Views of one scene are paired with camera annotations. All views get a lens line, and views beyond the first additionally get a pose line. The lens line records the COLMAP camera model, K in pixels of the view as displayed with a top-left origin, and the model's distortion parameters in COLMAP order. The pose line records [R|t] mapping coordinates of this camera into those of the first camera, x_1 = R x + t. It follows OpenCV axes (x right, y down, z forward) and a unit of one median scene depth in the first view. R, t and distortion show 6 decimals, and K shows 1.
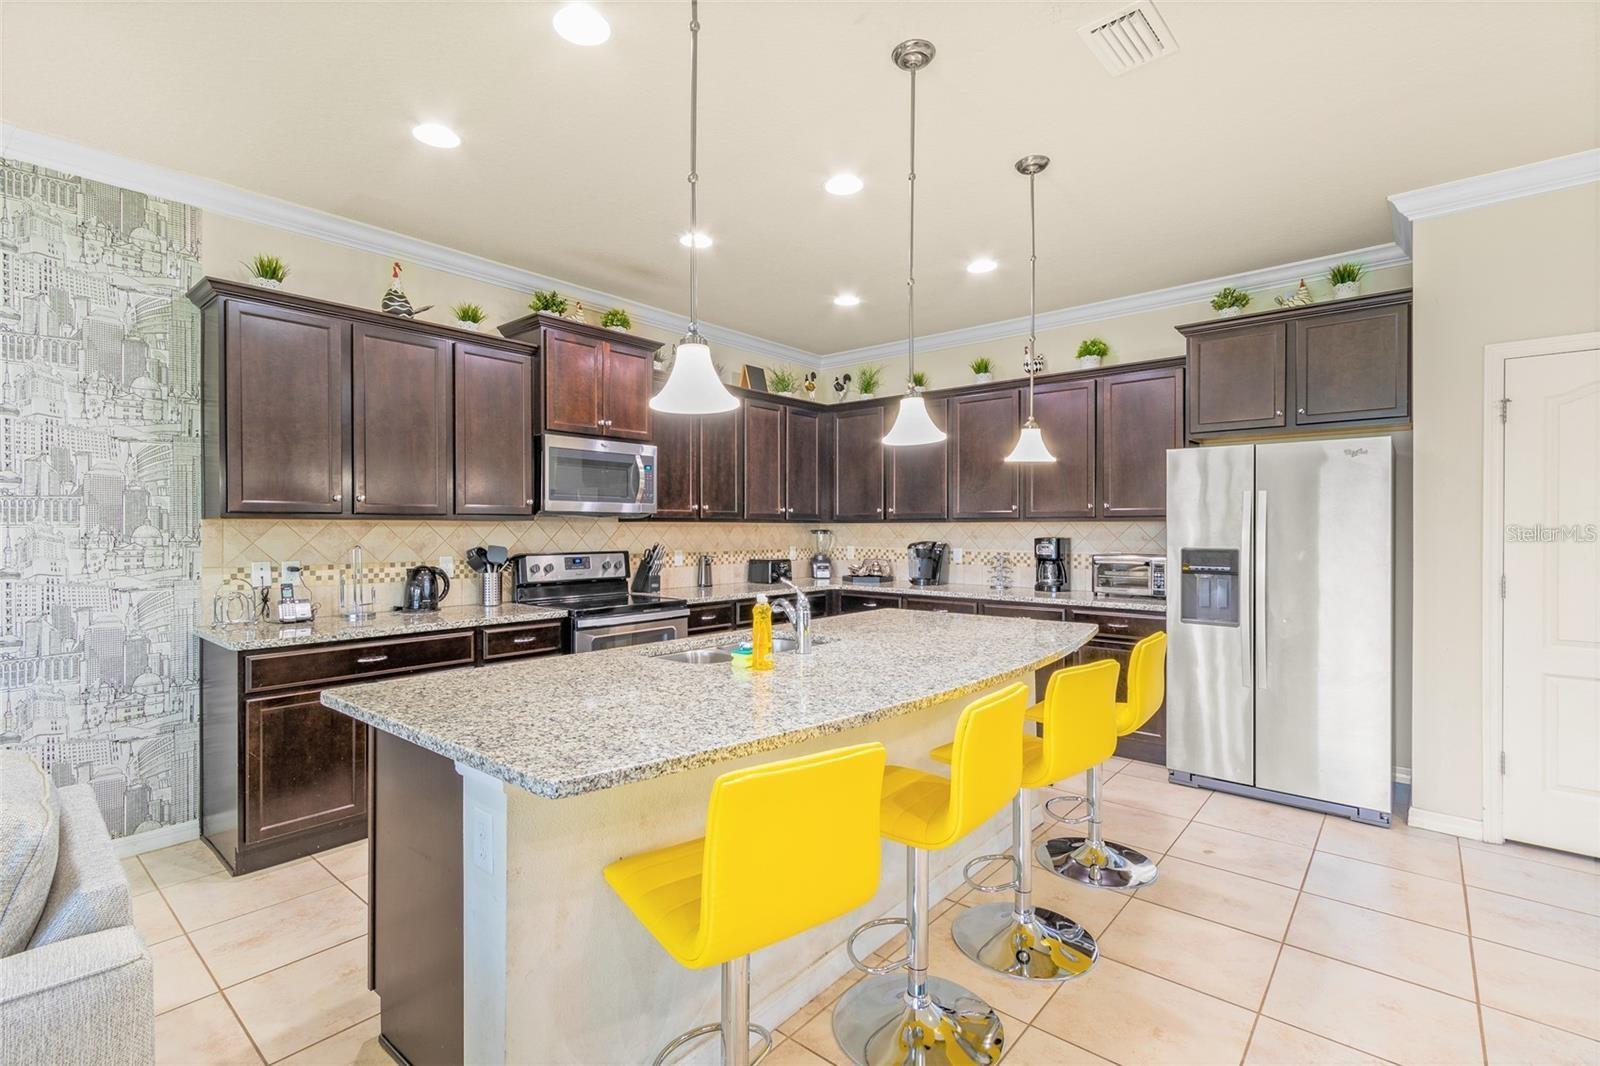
lens RADIAL K [[732.5, 0, 800.4], [0, 732.5, 531.2], [0, 0, 1]] dist [0.002282, -0.000974]
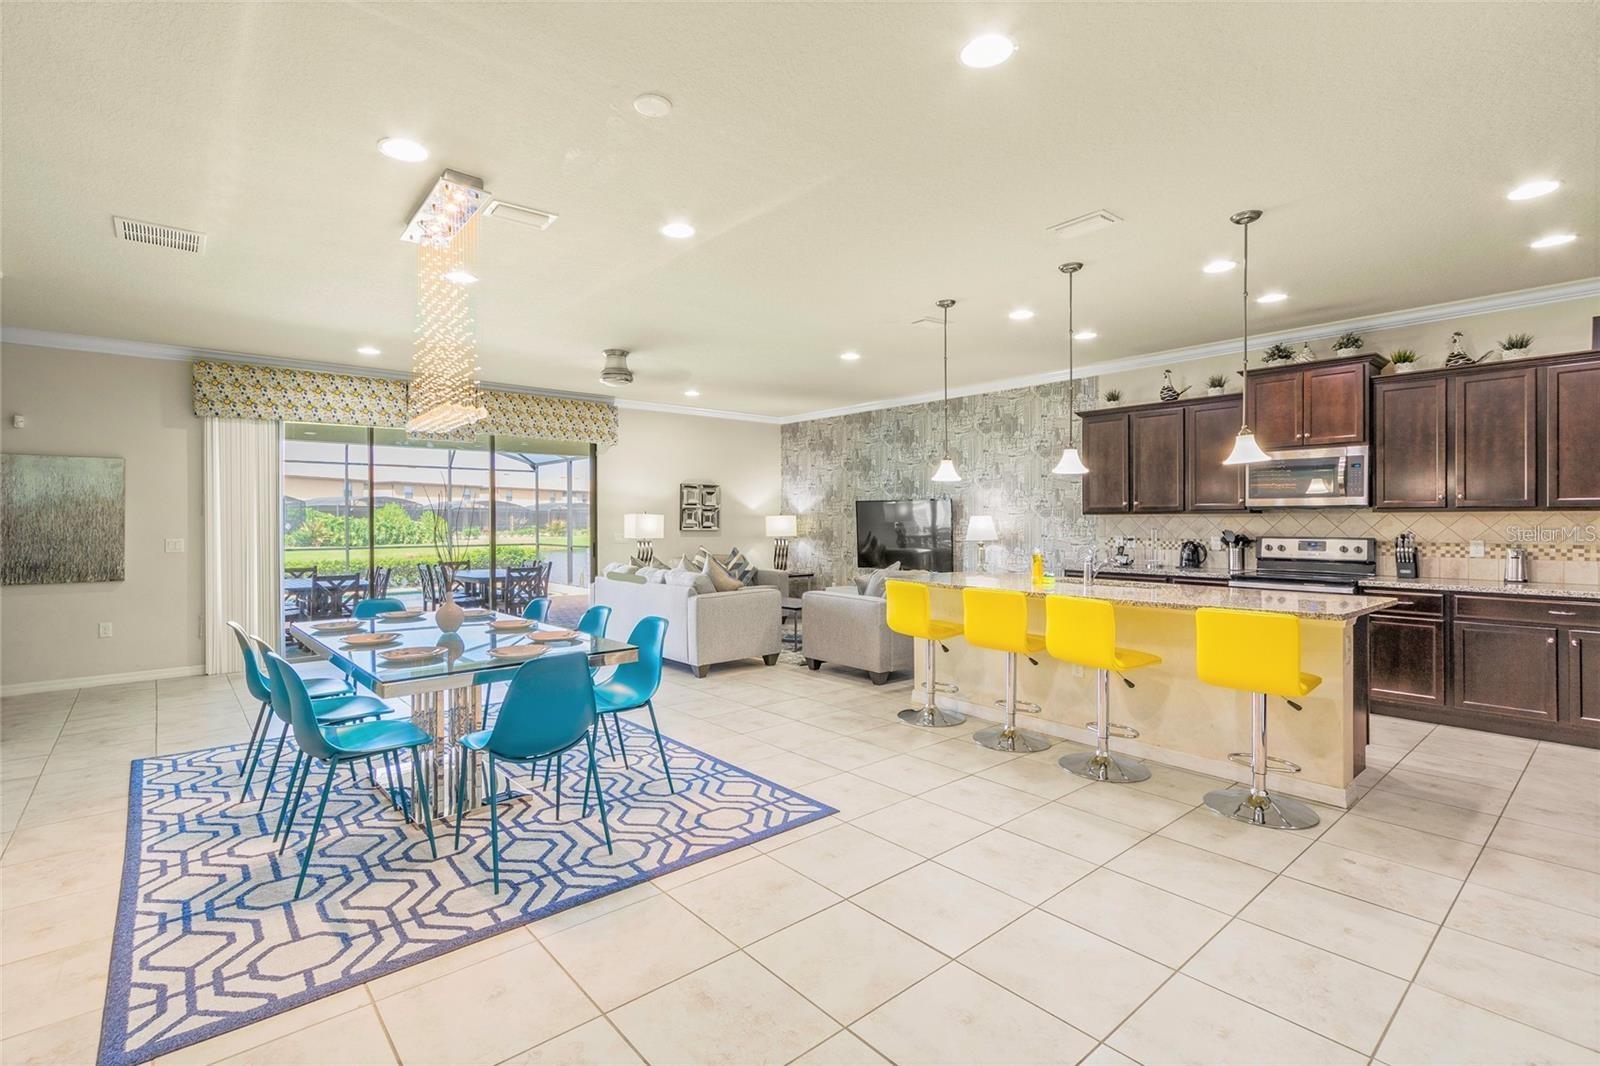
lens RADIAL K [[732.5, 0, 774.7], [0, 732.5, 522.0], [0, 0, 1]] dist [0.002282, -0.000974]
pose [[-0.171995, 0.002131, -0.985096, 1.443133], [-0.003533, 0.999990, 0.002780, 0.002286], [0.985091, 0.003959, -0.171986, 0.387497]]
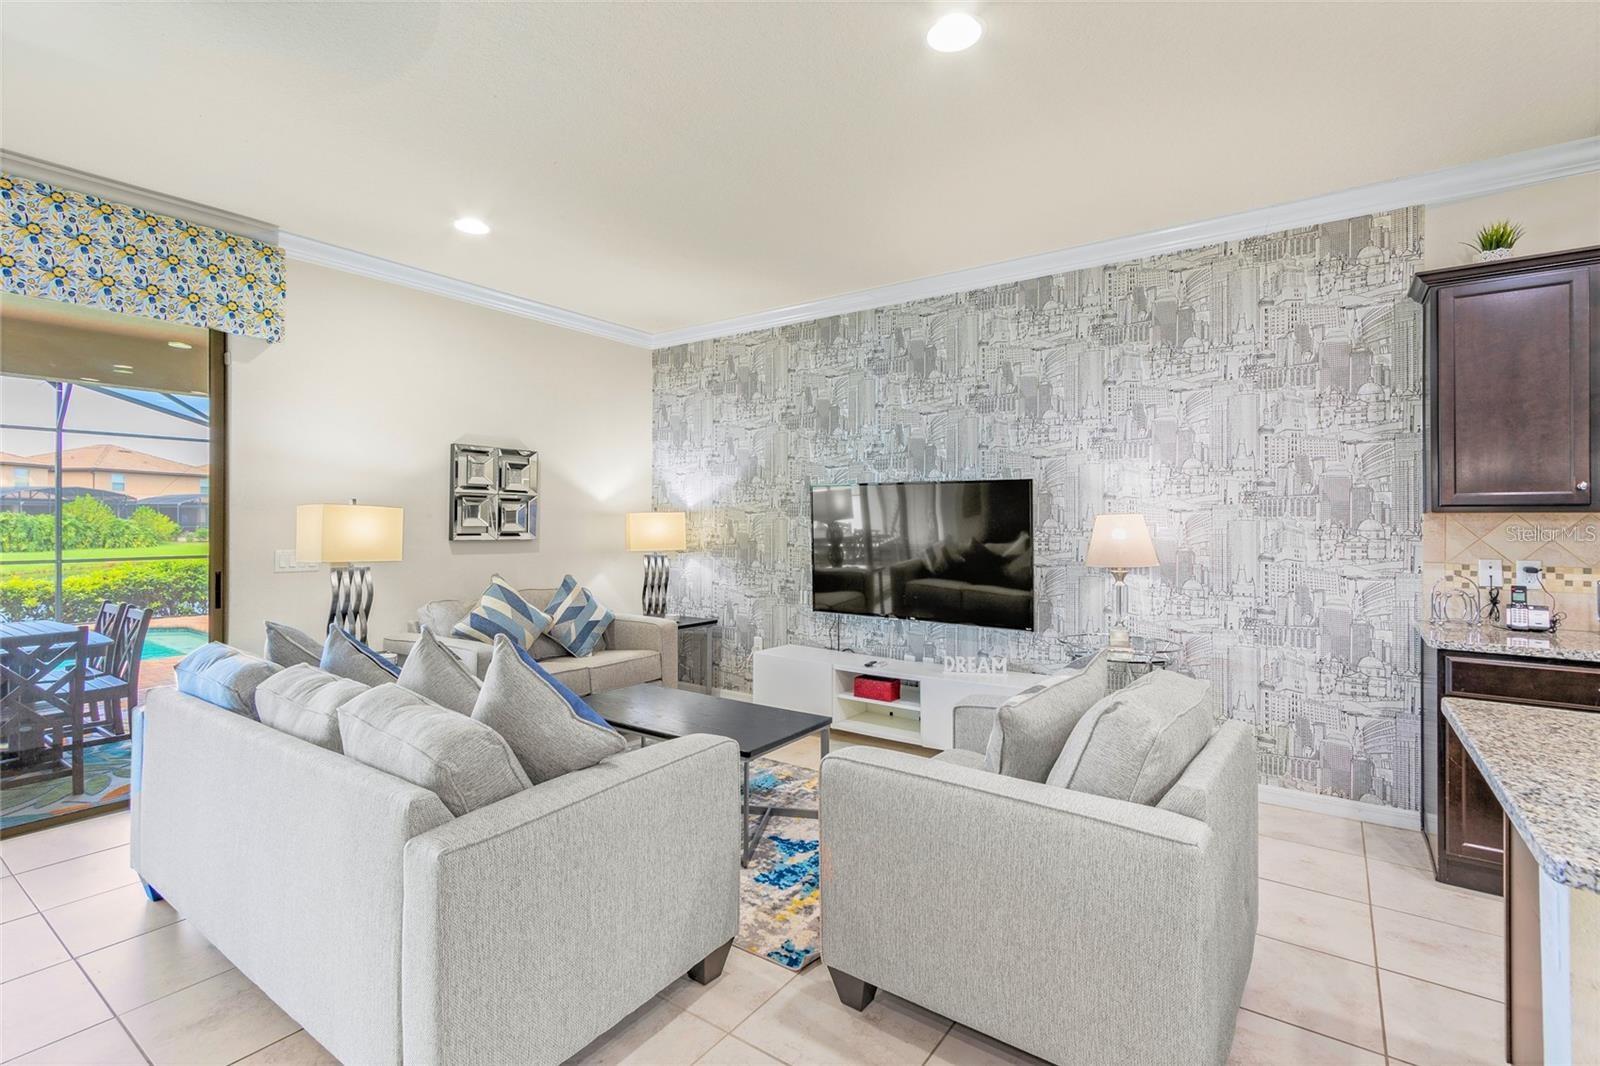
lens RADIAL K [[732.5, 0, 779.4], [0, 732.5, 519.8], [0, 0, 1]] dist [0.002282, -0.000974]
pose [[0.075787, -0.001074, -0.997123, 0.108571], [-0.008733, 0.999960, -0.001741, 0.001487], [0.997086, 0.008840, 0.075774, 0.043720]]
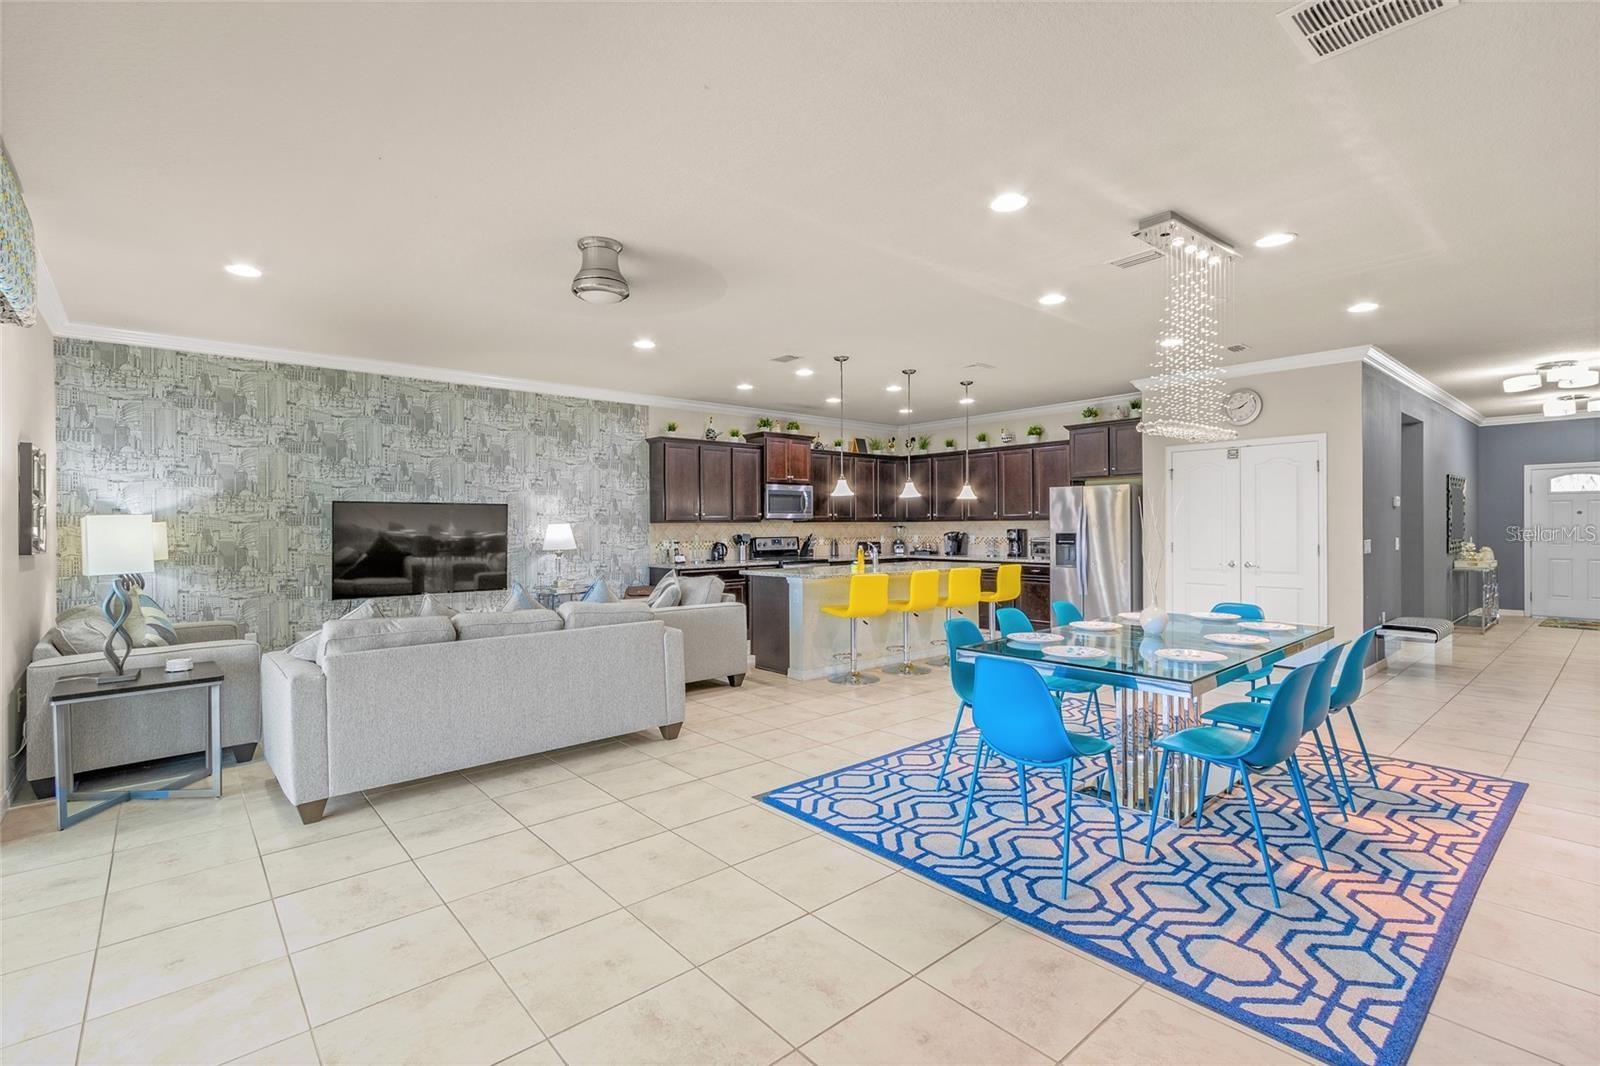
lens RADIAL K [[732.5, 0, 795.1], [0, 732.5, 528.2], [0, 0, 1]] dist [0.002282, -0.000974]
pose [[0.987223, -0.006665, -0.159205, 0.113881], [0.006437, 0.999977, -0.001947, 0.009469], [0.159214, 0.000897, 0.987244, -1.425456]]
